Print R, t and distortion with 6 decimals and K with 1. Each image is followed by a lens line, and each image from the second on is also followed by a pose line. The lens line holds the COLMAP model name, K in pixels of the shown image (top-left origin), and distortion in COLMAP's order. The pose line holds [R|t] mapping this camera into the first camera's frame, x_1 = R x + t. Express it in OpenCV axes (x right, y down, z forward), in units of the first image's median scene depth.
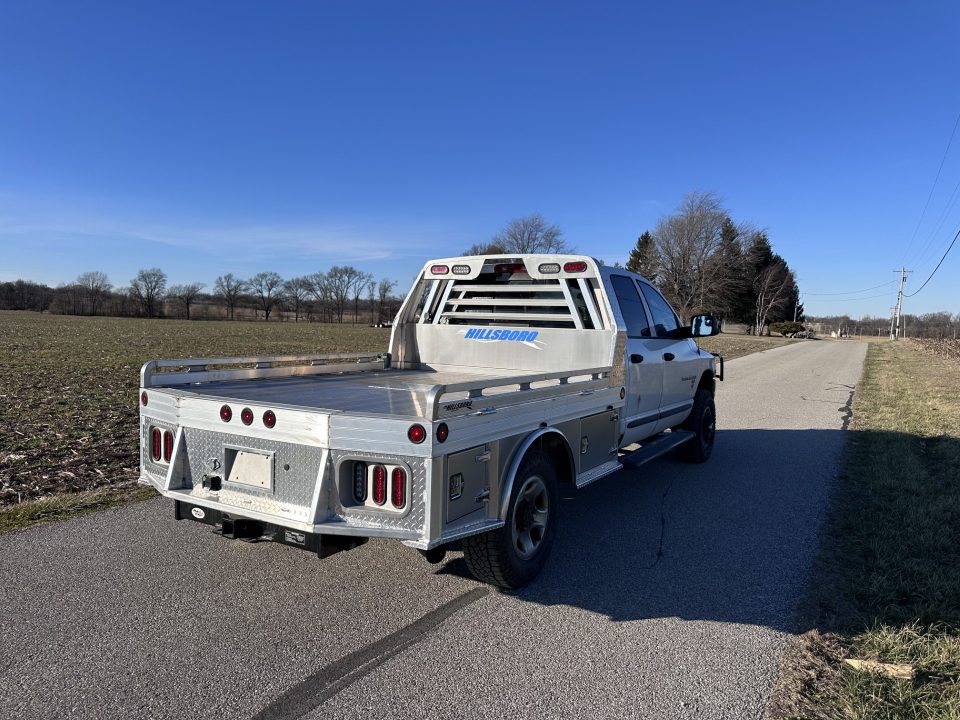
lens RADIAL K [[697.9, 0, 489.0], [0, 697.9, 351.2], [0, 0, 1]] dist [0.052622, -0.010193]
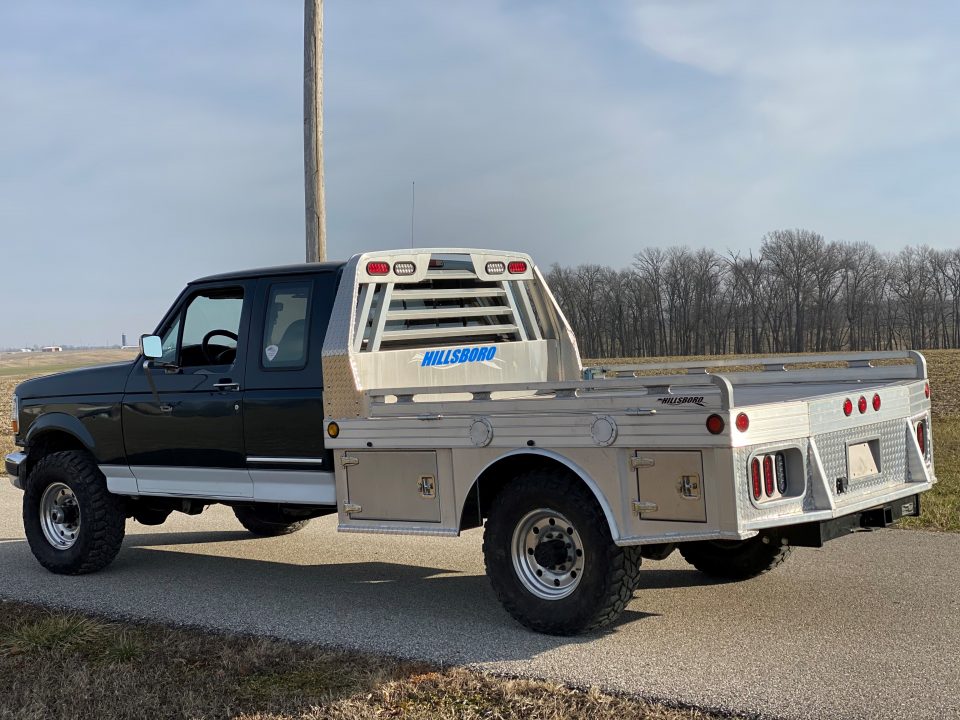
lens RADIAL K [[1642.9, 0, 480.6], [0, 1642.9, 362.3], [0, 0, 1]] dist [-0.050381, 0.000000]
pose [[0.138974, -0.052898, 0.988882, -1.743907], [0.095965, 0.994592, 0.039717, -0.084910], [-0.985635, 0.089378, 0.143299, 0.729222]]
